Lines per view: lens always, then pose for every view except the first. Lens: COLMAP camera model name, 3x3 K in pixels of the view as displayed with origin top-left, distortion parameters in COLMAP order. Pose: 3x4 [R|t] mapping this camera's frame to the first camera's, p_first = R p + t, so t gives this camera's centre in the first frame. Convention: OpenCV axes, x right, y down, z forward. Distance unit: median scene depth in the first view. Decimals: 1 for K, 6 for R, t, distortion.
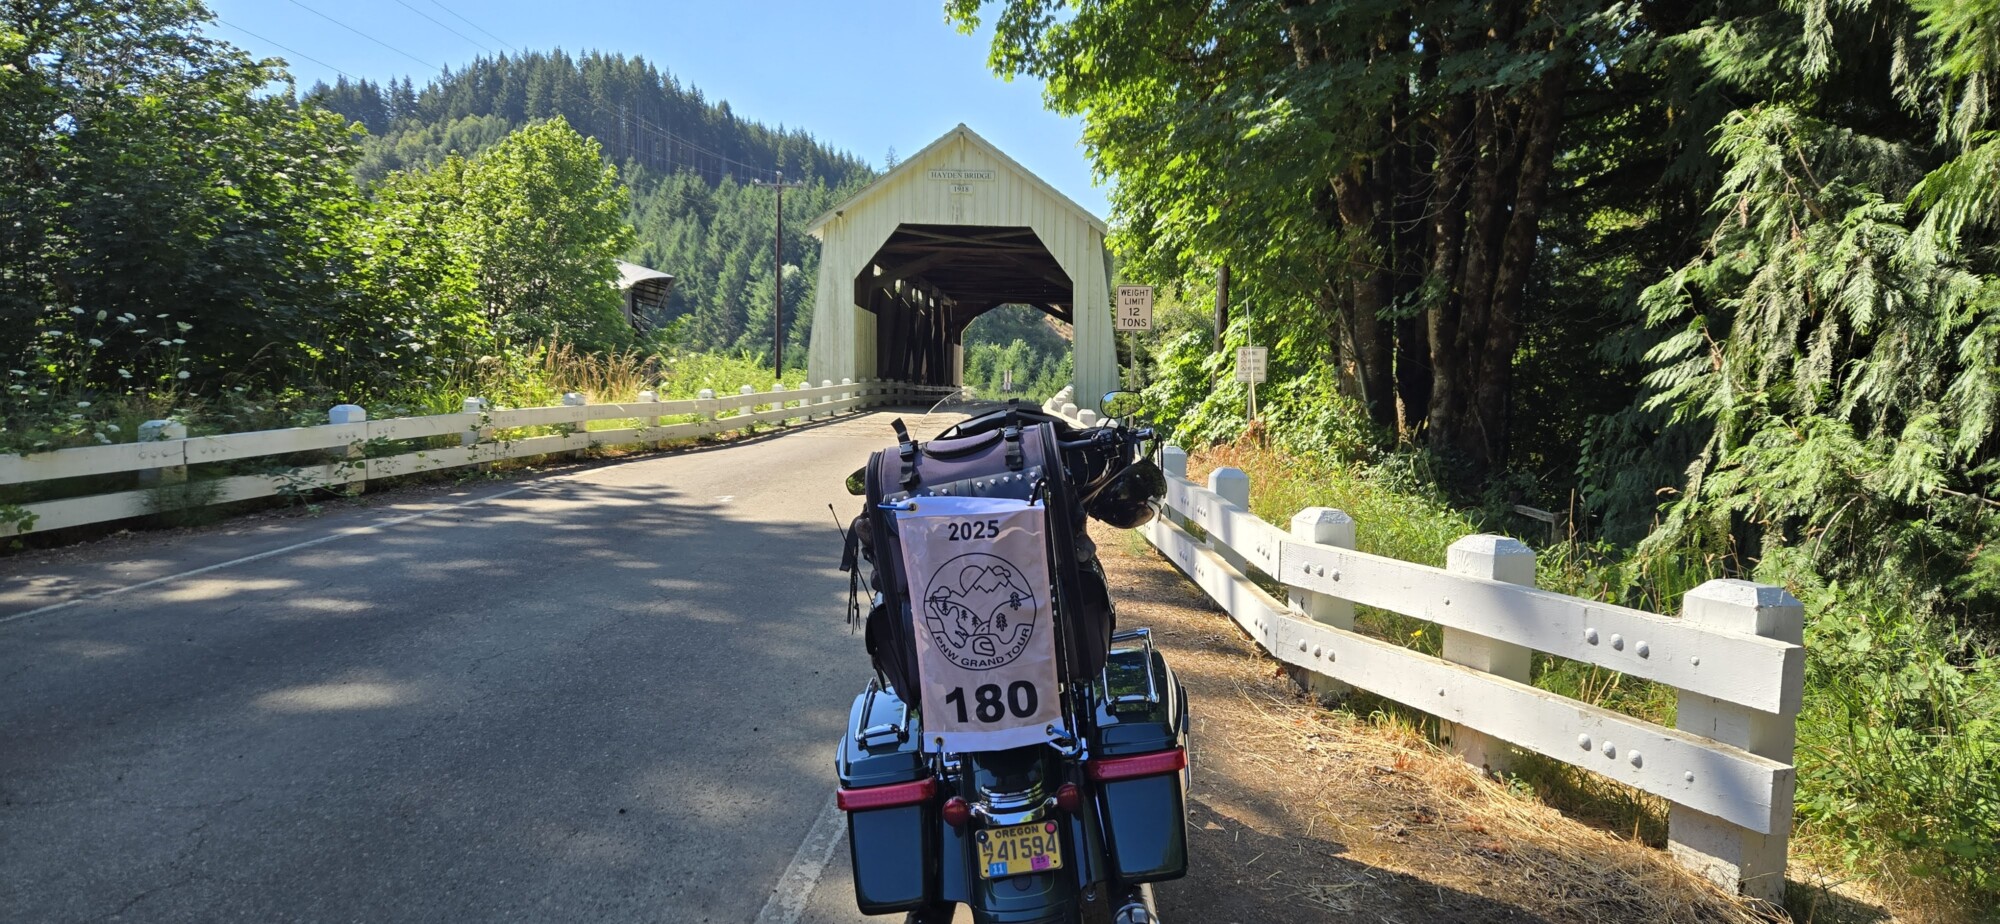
lens RADIAL K [[1328.6, 0, 1042.8], [0, 1328.6, 492.8], [0, 0, 1]] dist [0.031769, 0.002095]
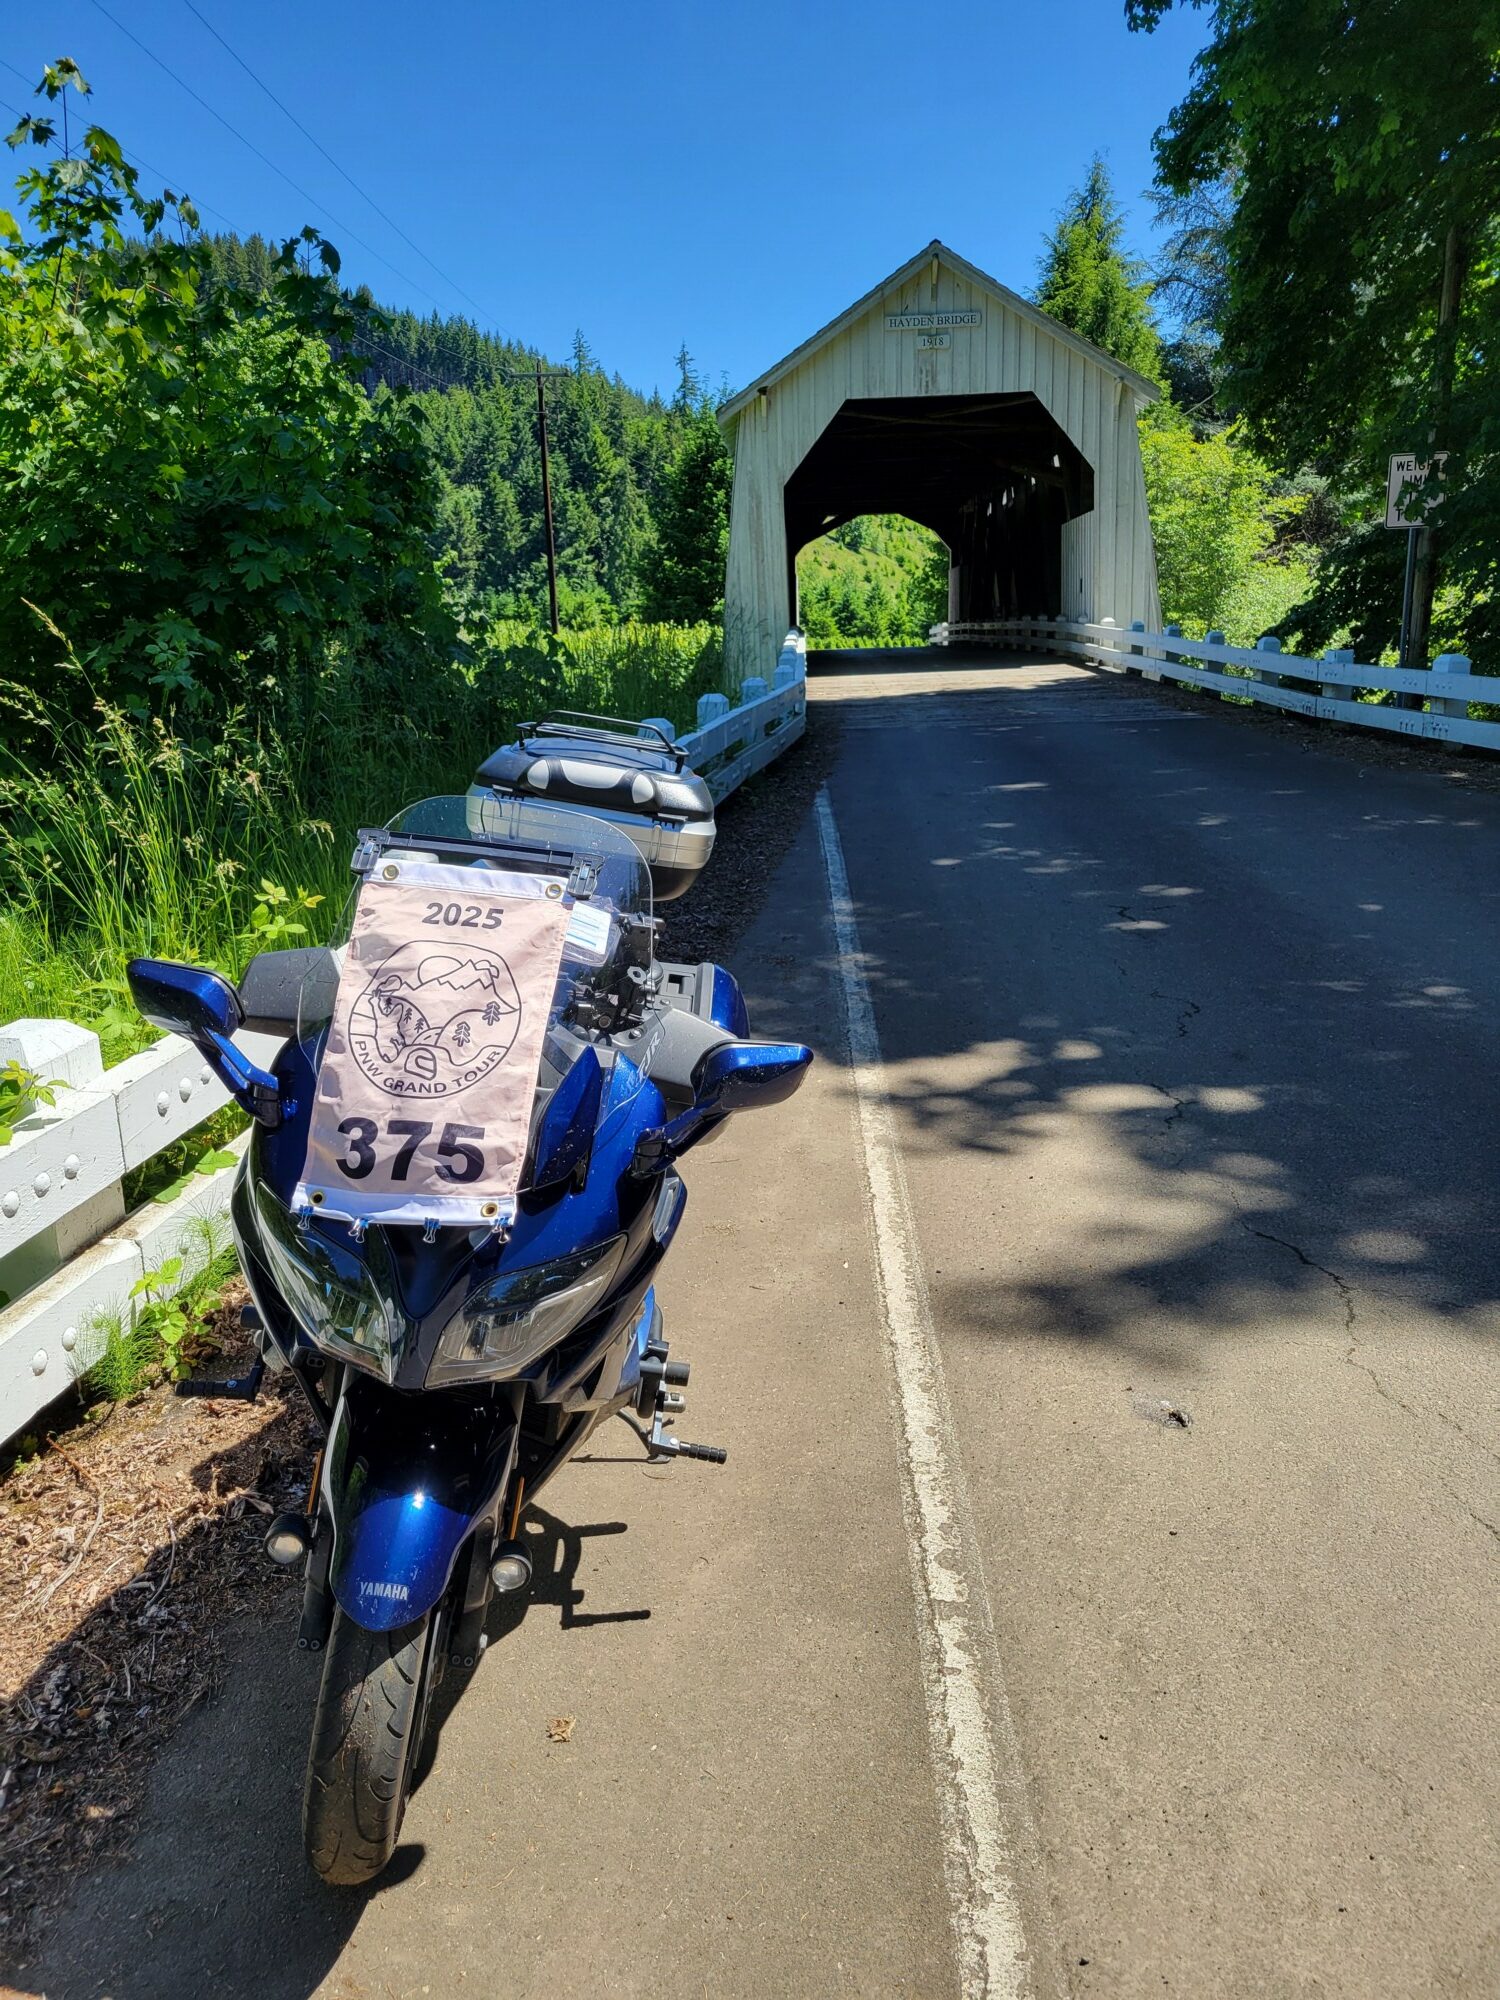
lens RADIAL K [[1495.1, 0, 706.5], [0, 1495.1, 999.8], [0, 0, 1]] dist [0.047382, -0.007198]
pose [[0.997773, -0.052809, -0.040752, -0.161928], [0.058884, 0.984345, 0.166126, -0.025304], [0.031341, -0.168156, 0.985262, 0.150827]]
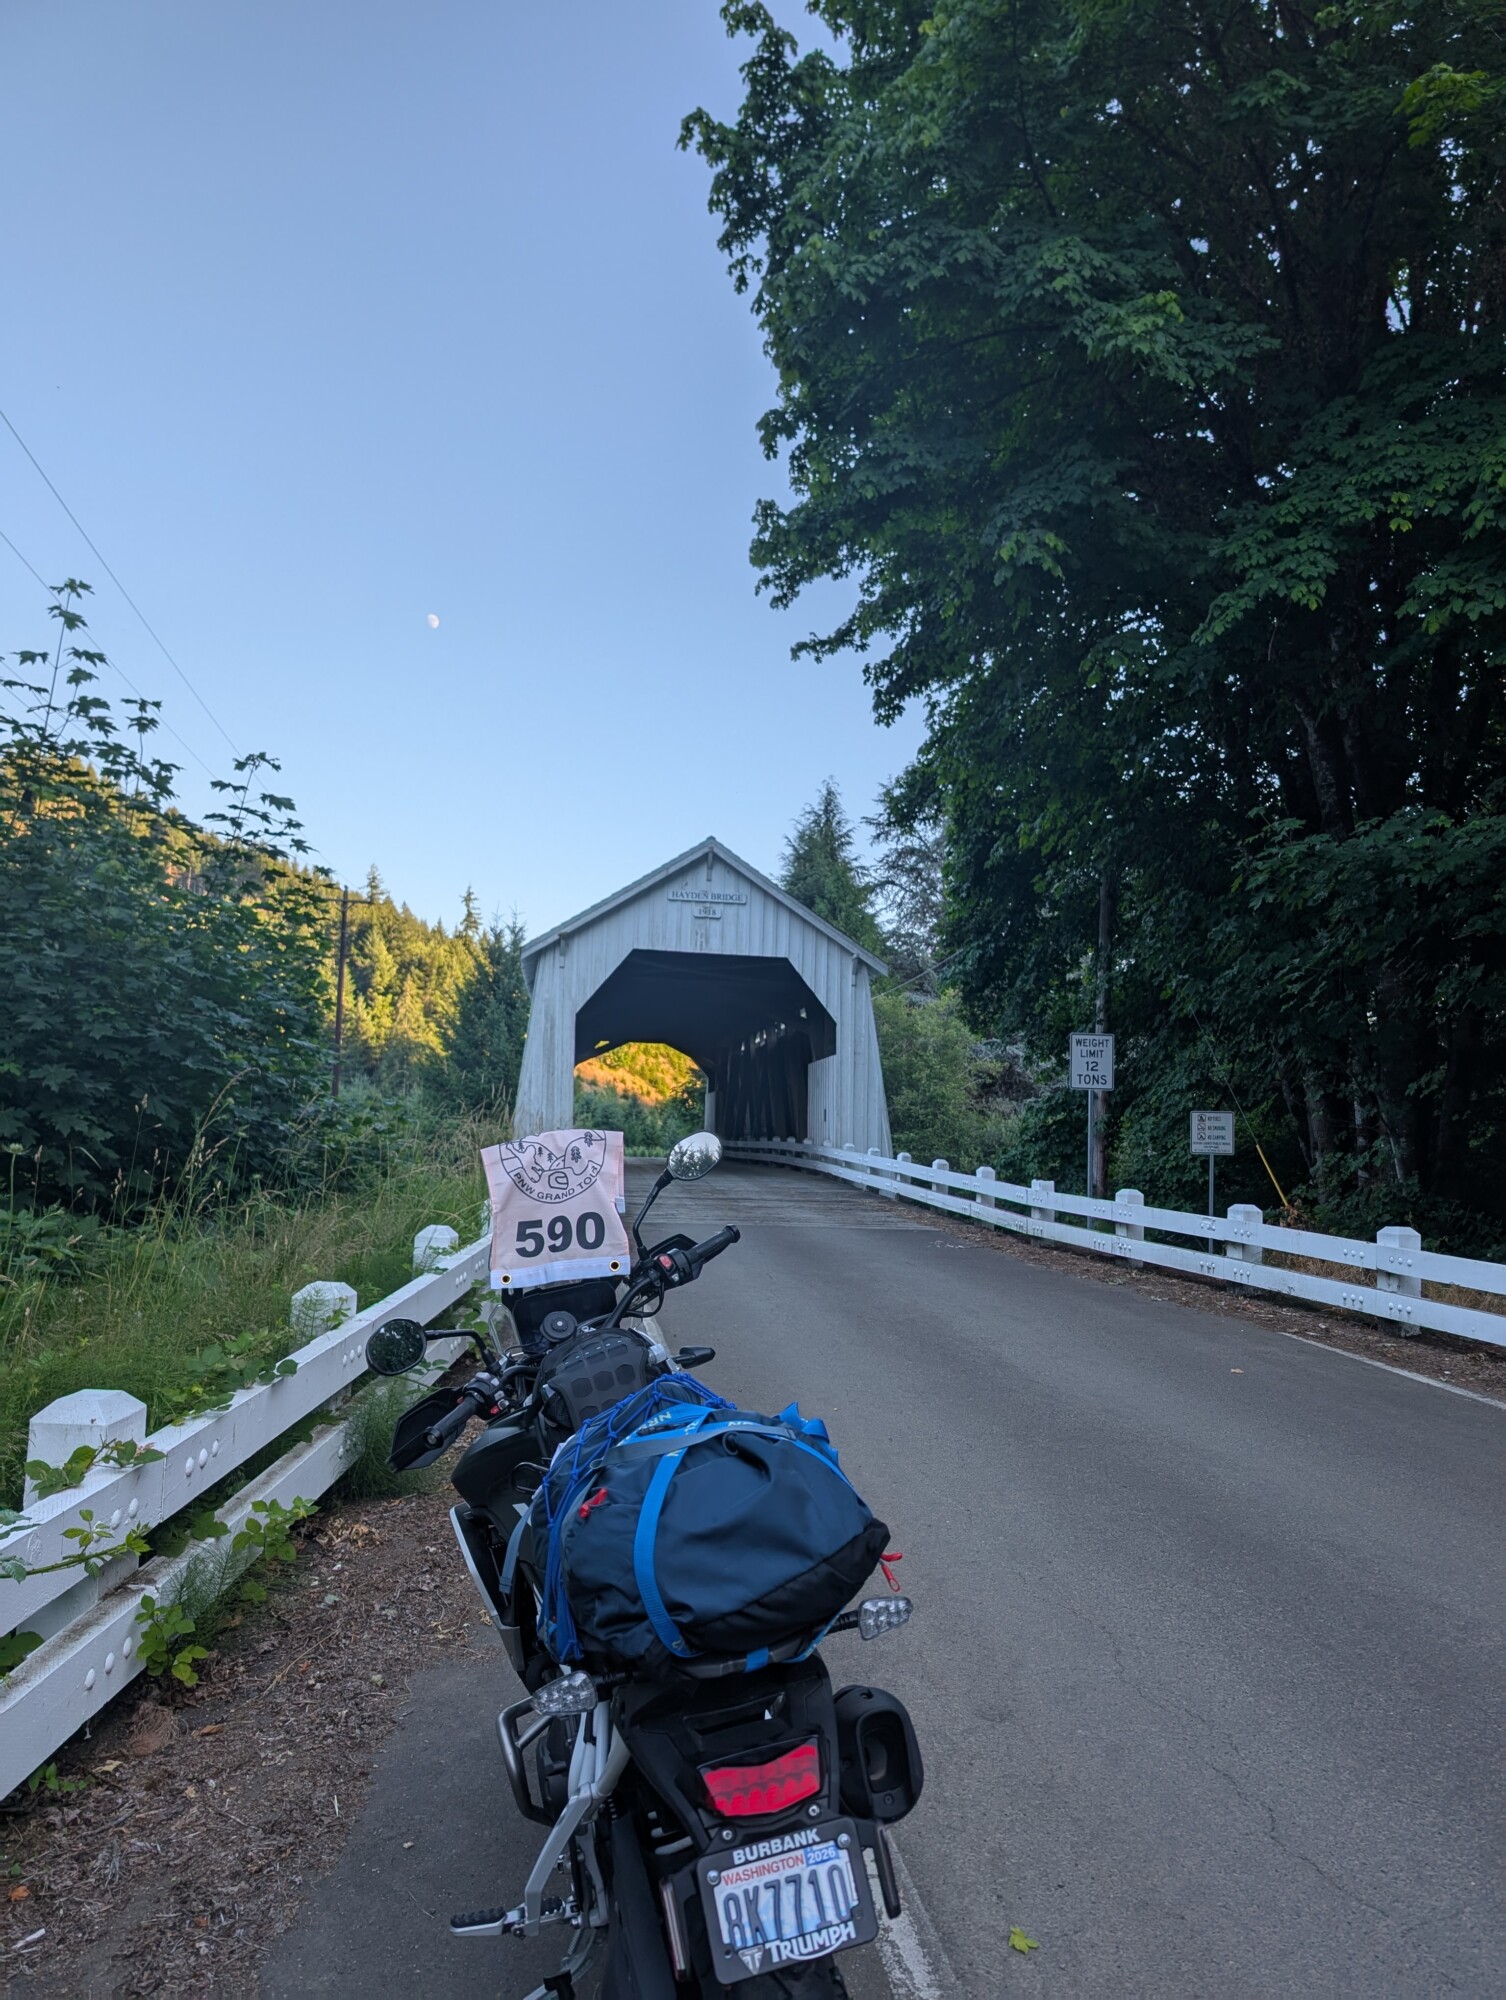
lens RADIAL K [[1427.2, 0, 757.6], [0, 1427.2, 1012.8], [0, 0, 1]] dist [0.069427, -0.001215]
pose [[0.985048, 0.020912, 0.171008, -0.178868], [0.006382, 0.987495, -0.157522, -0.020963], [-0.172163, 0.156258, 0.972596, 0.119285]]
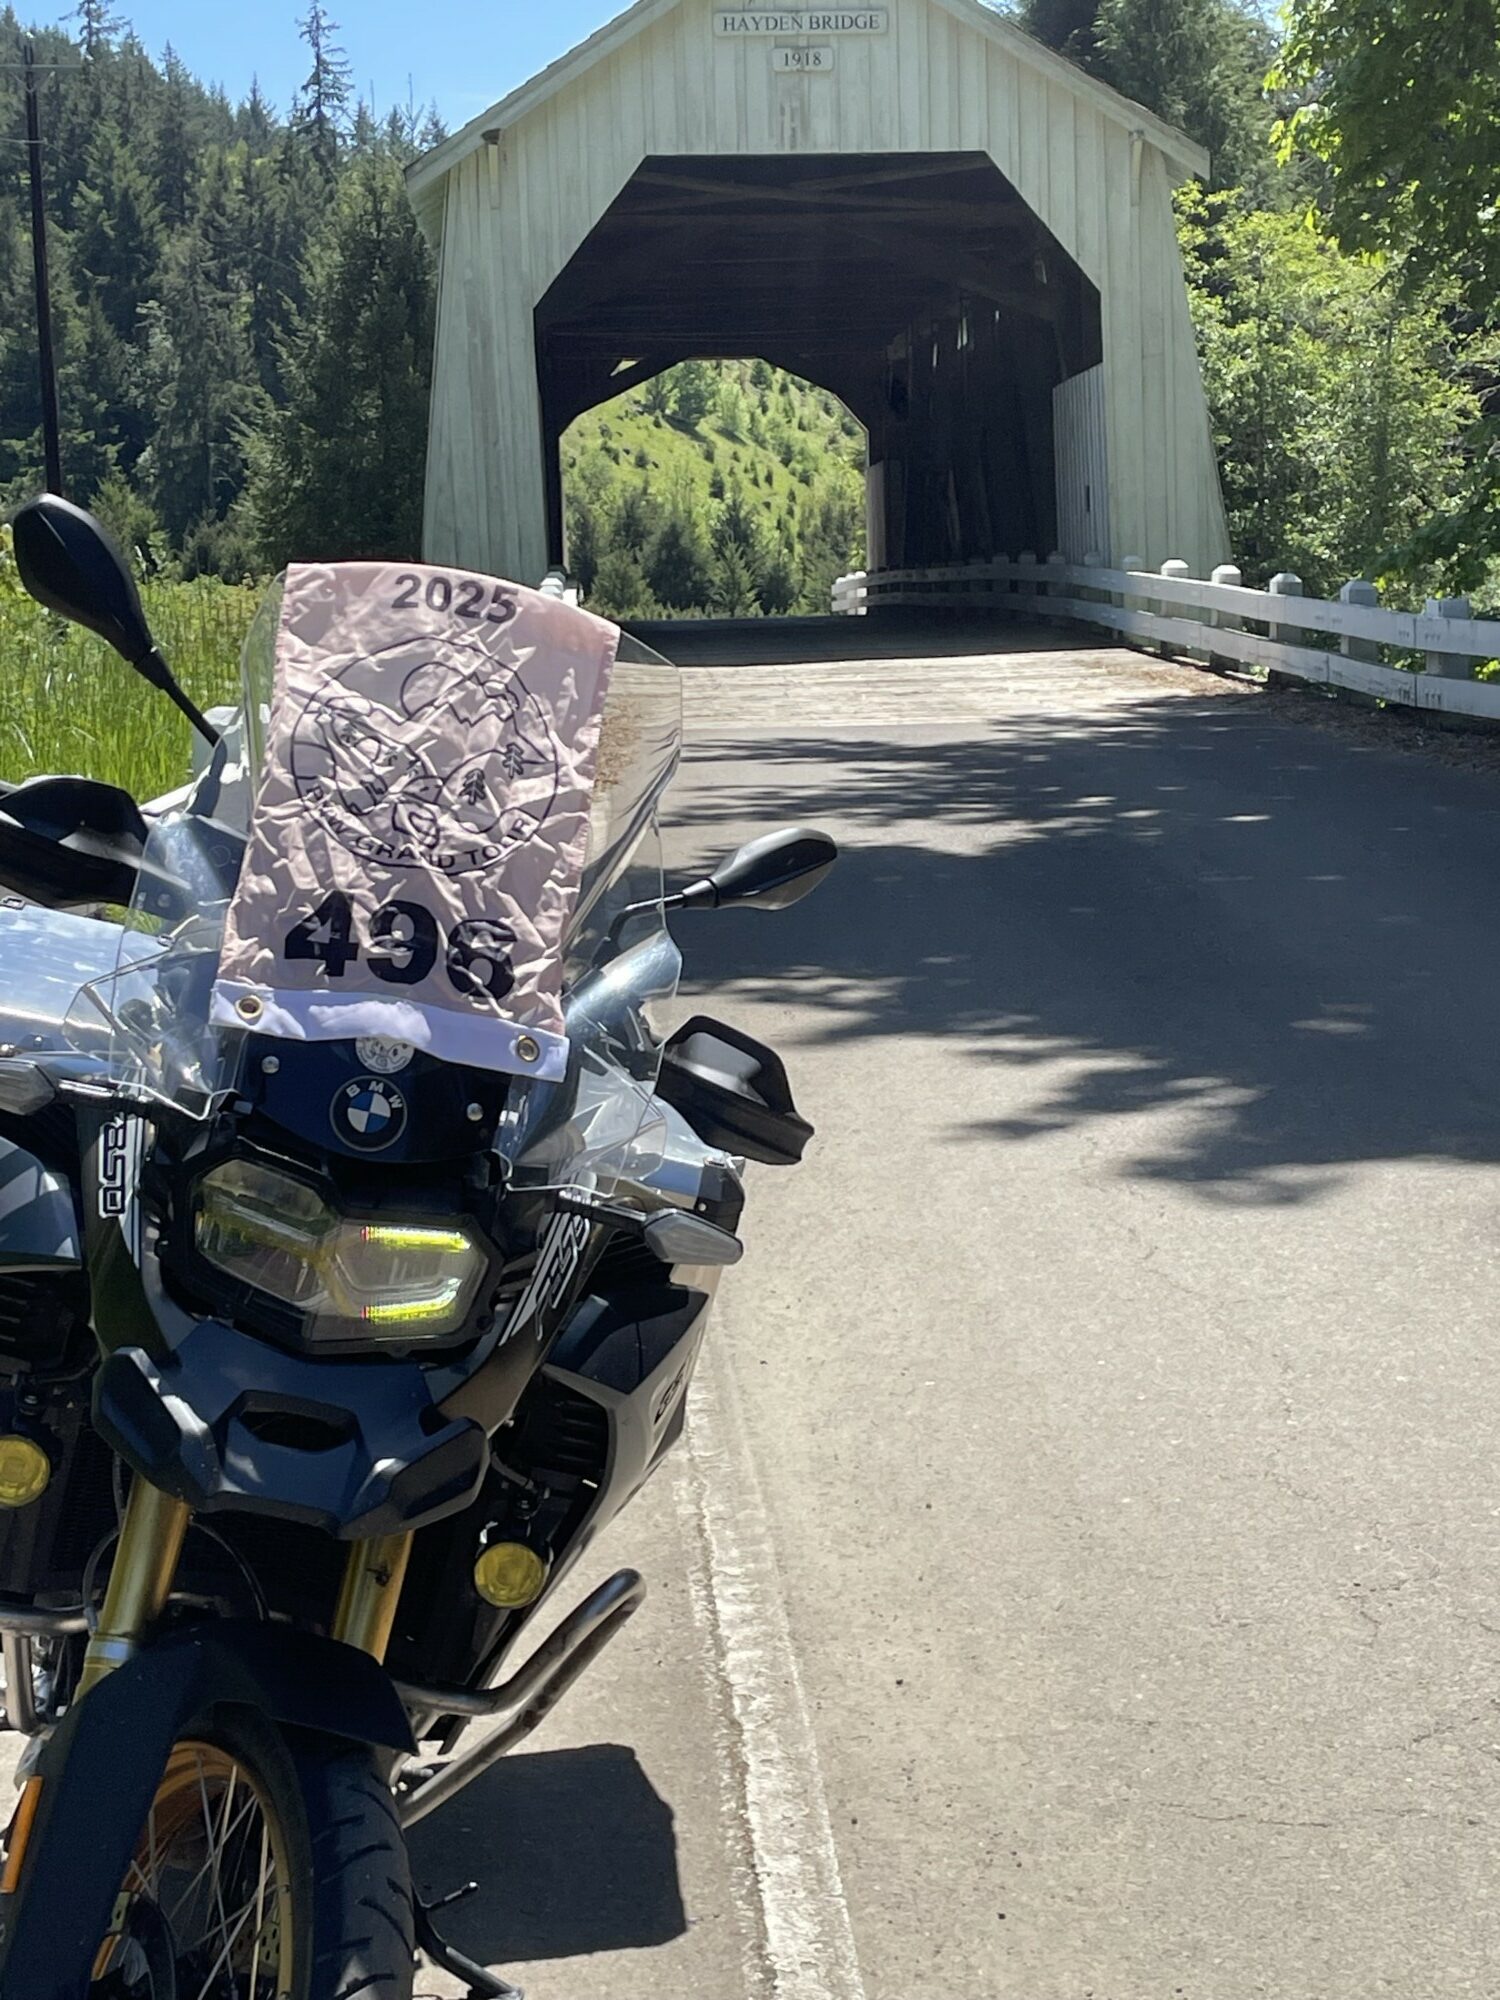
lens RADIAL K [[3364.9, 0, 750.0], [0, 3364.9, 1000.0], [0, 0, 1]] dist [0.059879, 0.072325]
pose [[0.995018, -0.061903, 0.078146, -0.164716], [0.058034, 0.997019, 0.050841, -0.008208], [-0.081060, -0.046053, 0.995645, 0.018358]]
